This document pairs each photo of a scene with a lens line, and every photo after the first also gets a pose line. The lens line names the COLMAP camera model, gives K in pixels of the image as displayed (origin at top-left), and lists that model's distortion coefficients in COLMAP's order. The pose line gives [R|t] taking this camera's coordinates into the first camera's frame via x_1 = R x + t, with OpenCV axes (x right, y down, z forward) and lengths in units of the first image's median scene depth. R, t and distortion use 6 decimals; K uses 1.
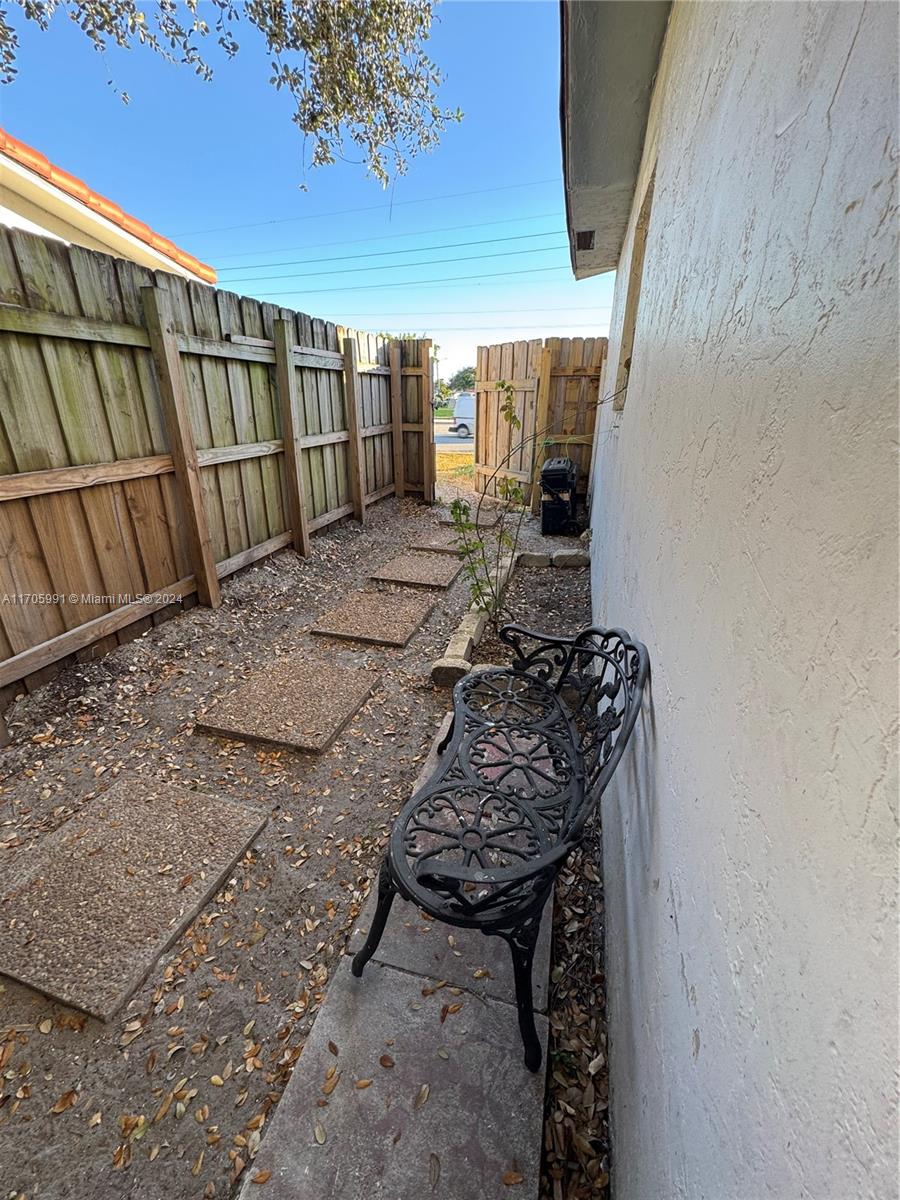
lens RADIAL K [[479.3, 0, 449.3], [0, 479.3, 599.4], [0, 0, 1]] dist [-0.002943, 0.000431]
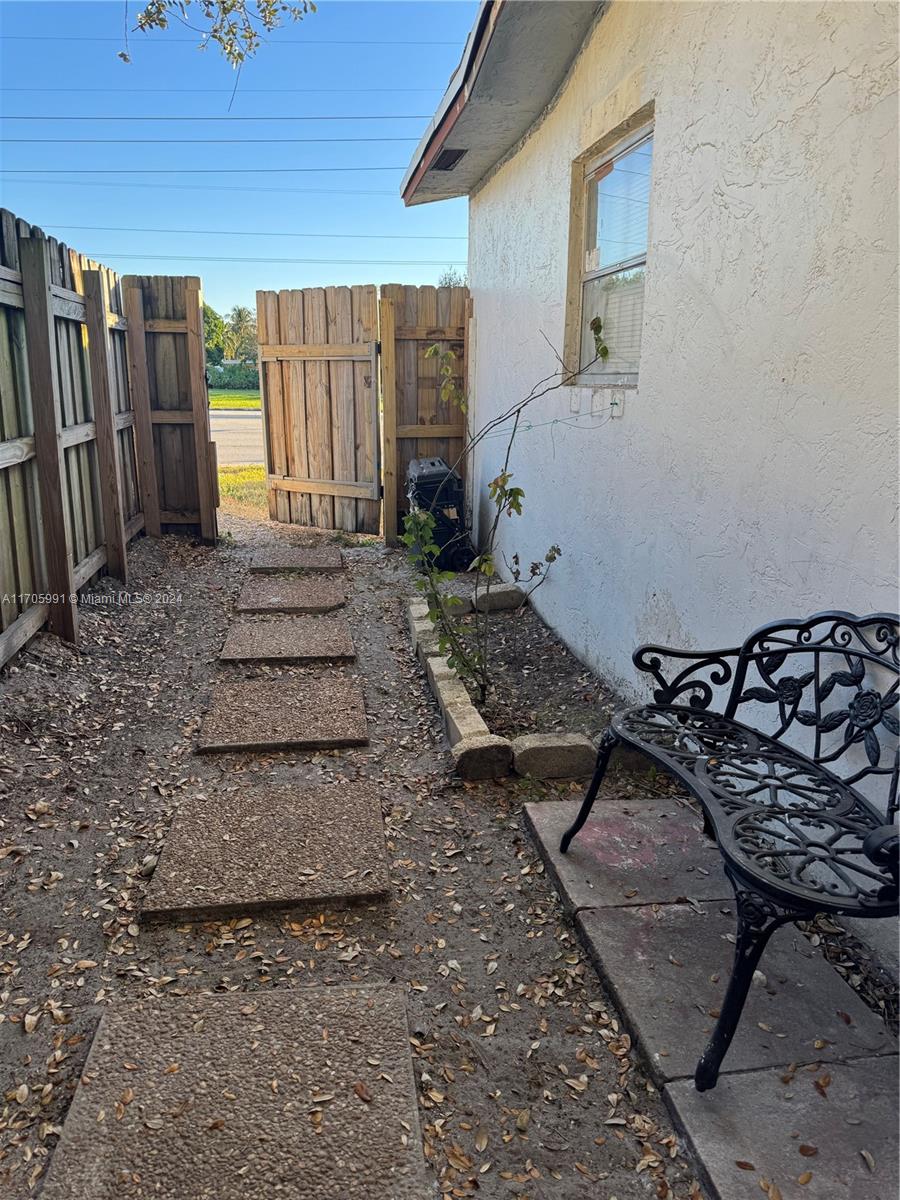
lens RADIAL K [[832.2, 0, 448.9], [0, 832.2, 594.0], [0, 0, 1]] dist [0.086233, -0.110763]
pose [[0.915576, -0.100426, 0.389403, -0.308275], [0.154326, 0.981920, -0.109624, 0.032020], [-0.371354, 0.160464, 0.914520, -0.058076]]
